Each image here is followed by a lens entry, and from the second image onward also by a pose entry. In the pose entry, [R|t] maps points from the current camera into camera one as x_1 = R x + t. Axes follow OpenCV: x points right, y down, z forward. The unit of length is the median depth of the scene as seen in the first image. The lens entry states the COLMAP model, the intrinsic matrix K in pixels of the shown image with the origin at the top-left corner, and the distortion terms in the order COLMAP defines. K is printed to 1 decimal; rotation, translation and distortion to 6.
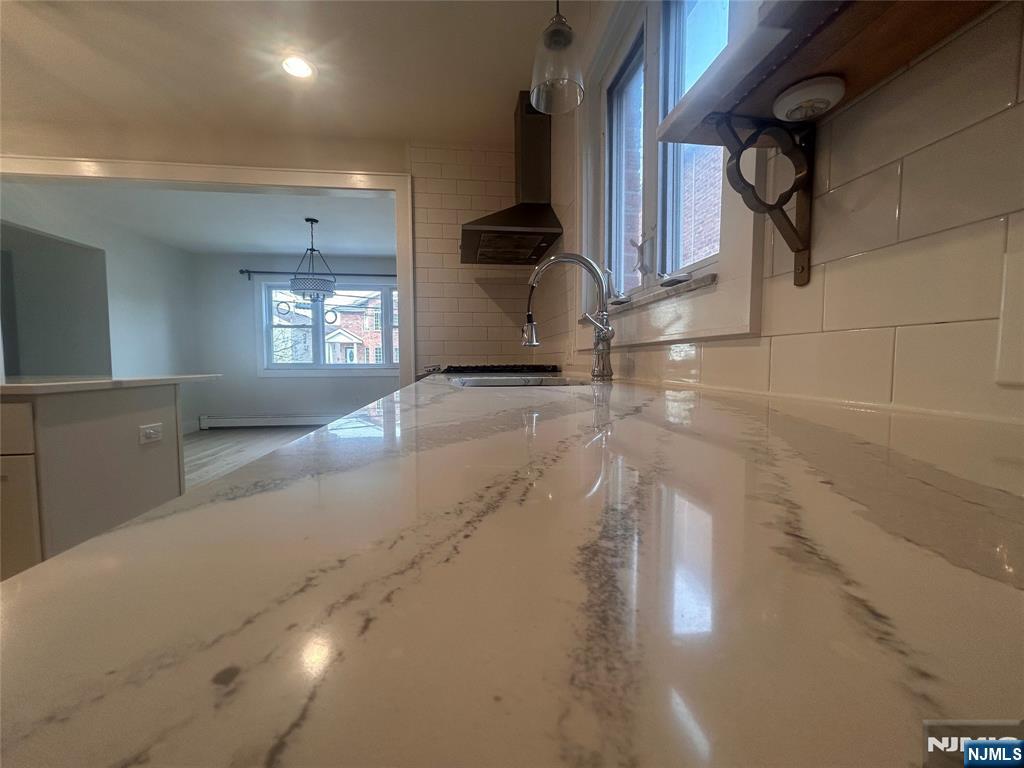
lens RADIAL K [[414.1, 0, 512.0], [0, 414.1, 384.0], [0, 0, 1]] dist [0.000030, -0.000008]
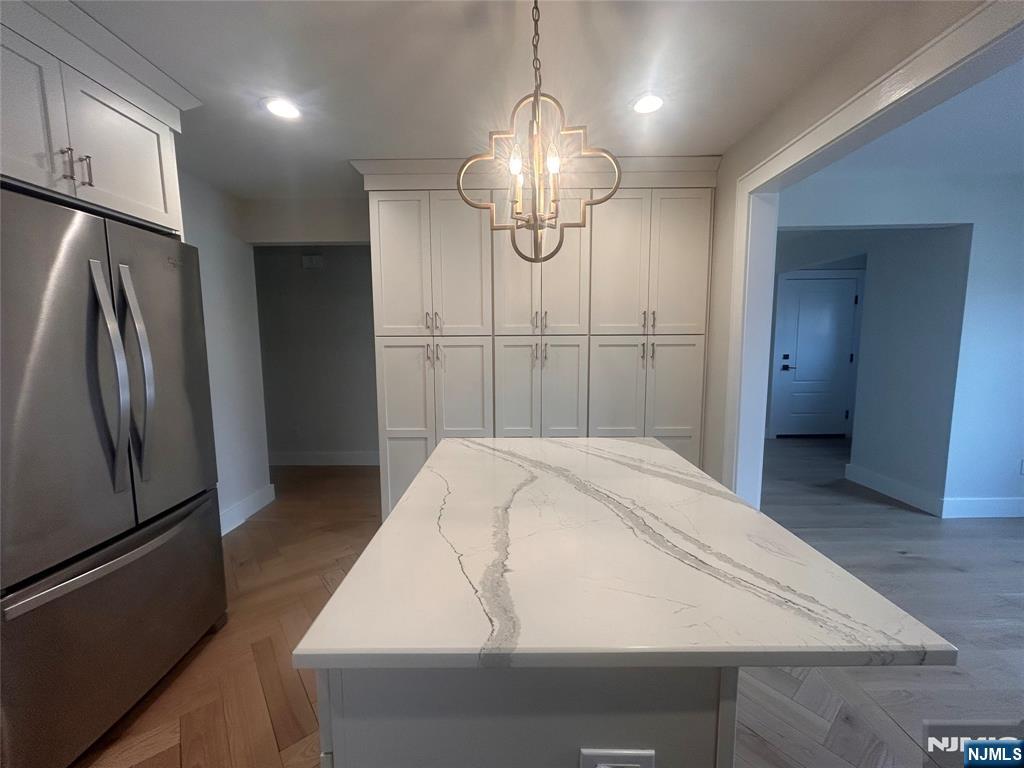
lens RADIAL K [[411.5, 0, 512.0], [0, 411.5, 384.0], [0, 0, 1]] dist [0.000091, -0.000065]
pose [[-0.130656, 0.110475, -0.985253, -0.199506], [-0.048027, 0.991900, 0.117589, -0.105736], [0.990264, 0.062683, -0.124292, 0.355348]]
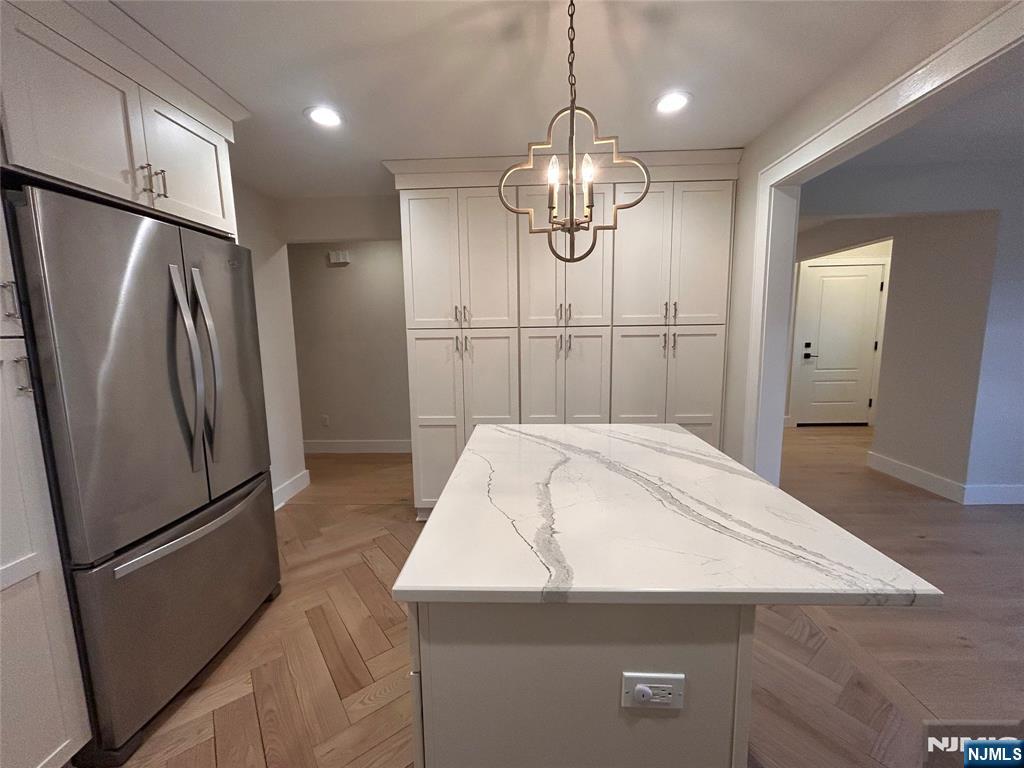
lens RADIAL K [[414.1, 0, 512.0], [0, 414.1, 384.0], [0, 0, 1]] dist [0.000030, -0.000008]
pose [[-0.163738, 0.134479, -0.977295, -0.166406], [-0.038630, 0.989031, 0.142566, -0.108159], [0.985747, 0.061096, -0.156747, 0.342615]]
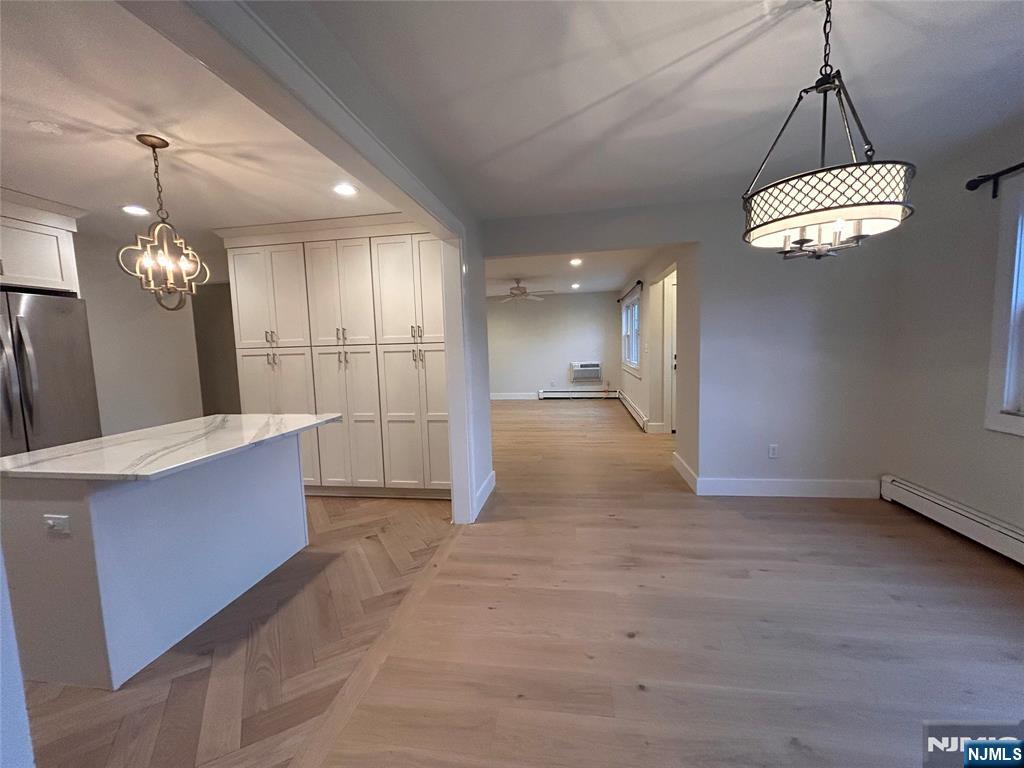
lens RADIAL K [[414.1, 0, 512.0], [0, 414.1, 384.0], [0, 0, 1]] dist [0.000030, -0.000008]
pose [[-0.280731, 0.101622, -0.954392, -0.104129], [-0.022764, 0.993394, 0.112471, -0.131577], [0.959517, 0.053300, -0.276563, 0.871830]]
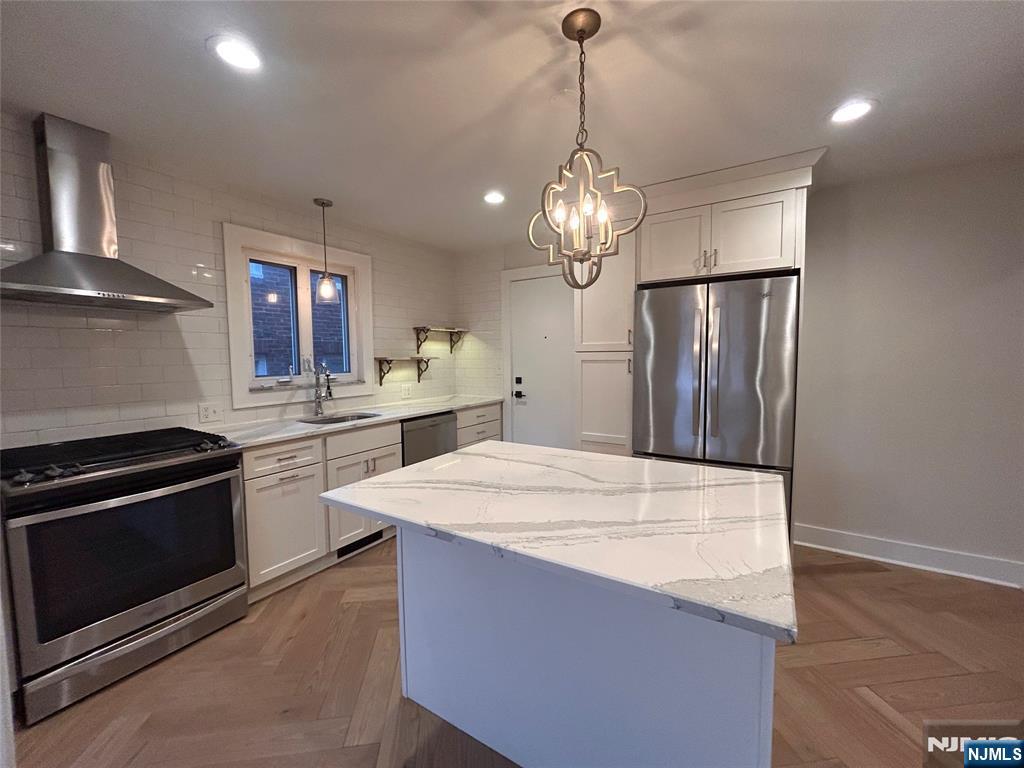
lens RADIAL K [[411.5, 0, 512.0], [0, 411.5, 384.0], [0, 0, 1]] dist [0.000091, -0.000065]
pose [[-0.769878, -0.035219, 0.637218, -0.643314], [0.046217, 0.992778, 0.110710, -0.118315], [-0.636515, 0.114684, -0.762690, 0.621164]]
